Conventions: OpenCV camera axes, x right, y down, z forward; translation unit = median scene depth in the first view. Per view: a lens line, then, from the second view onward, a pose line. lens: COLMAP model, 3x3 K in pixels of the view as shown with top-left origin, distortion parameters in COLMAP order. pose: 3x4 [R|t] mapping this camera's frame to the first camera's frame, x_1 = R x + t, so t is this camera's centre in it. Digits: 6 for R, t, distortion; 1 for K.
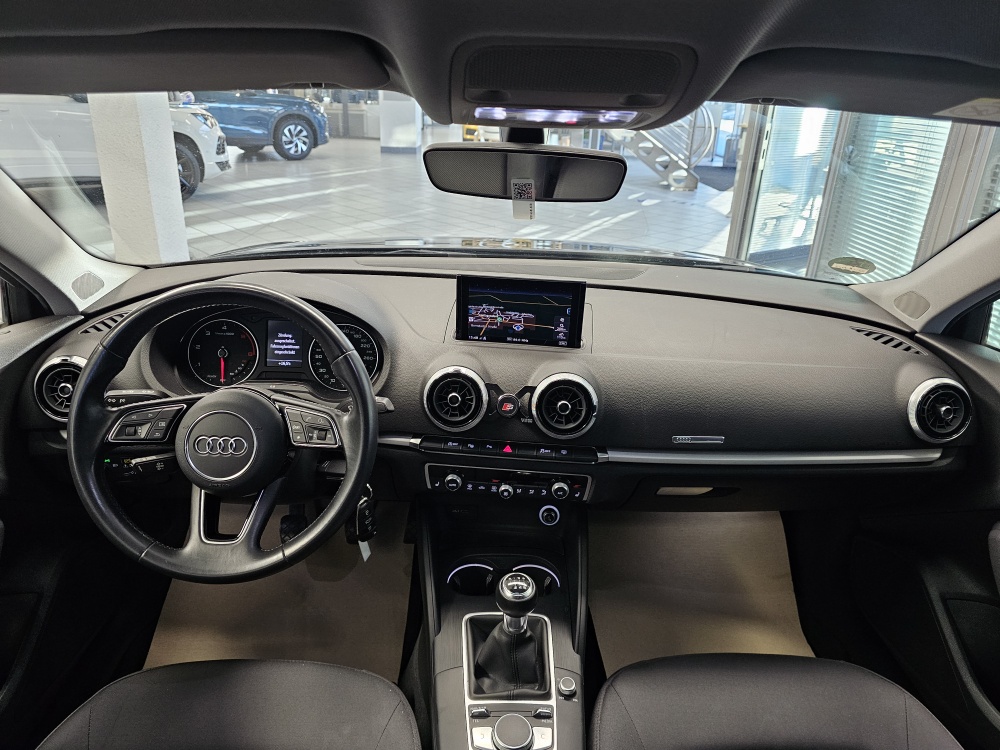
lens RADIAL K [[689.4, 0, 496.2], [0, 689.4, 367.8], [0, 0, 1]] dist [0.054433, -0.054721]
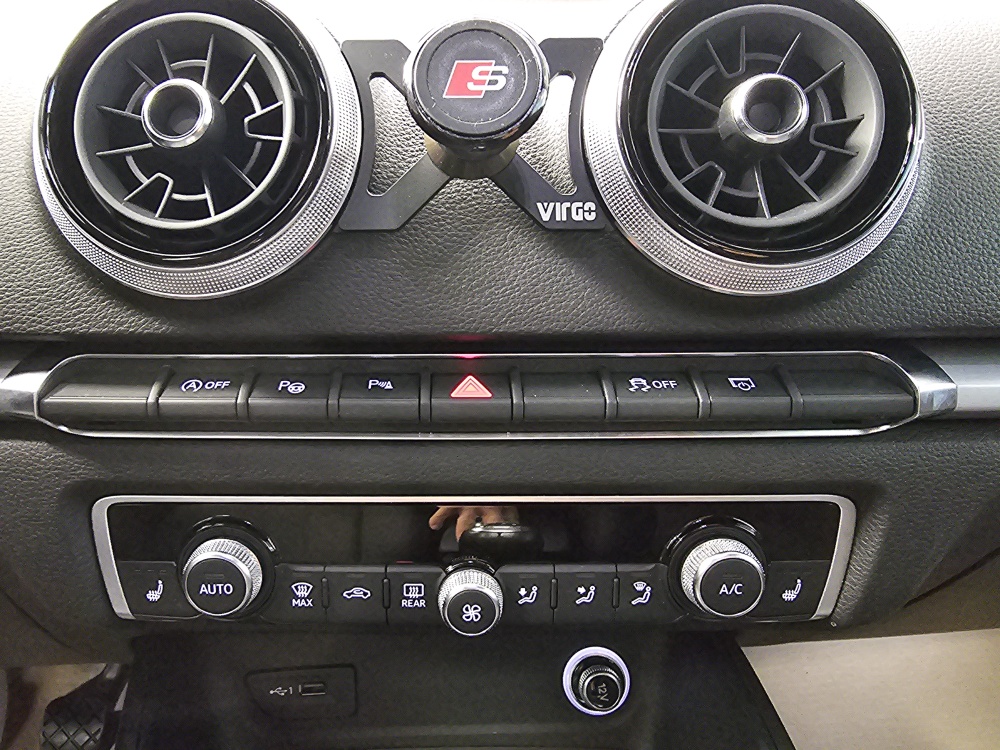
lens RADIAL K [[708.6, 0, 429.8], [0, 708.6, 376.1], [0, 0, 1]] dist [-0.001628, 0.001348]
pose [[0.996679, -0.053163, 0.061675, -0.008186], [0.062176, 0.985975, -0.154876, 0.143826], [-0.052577, 0.158196, 0.986007, 0.776624]]
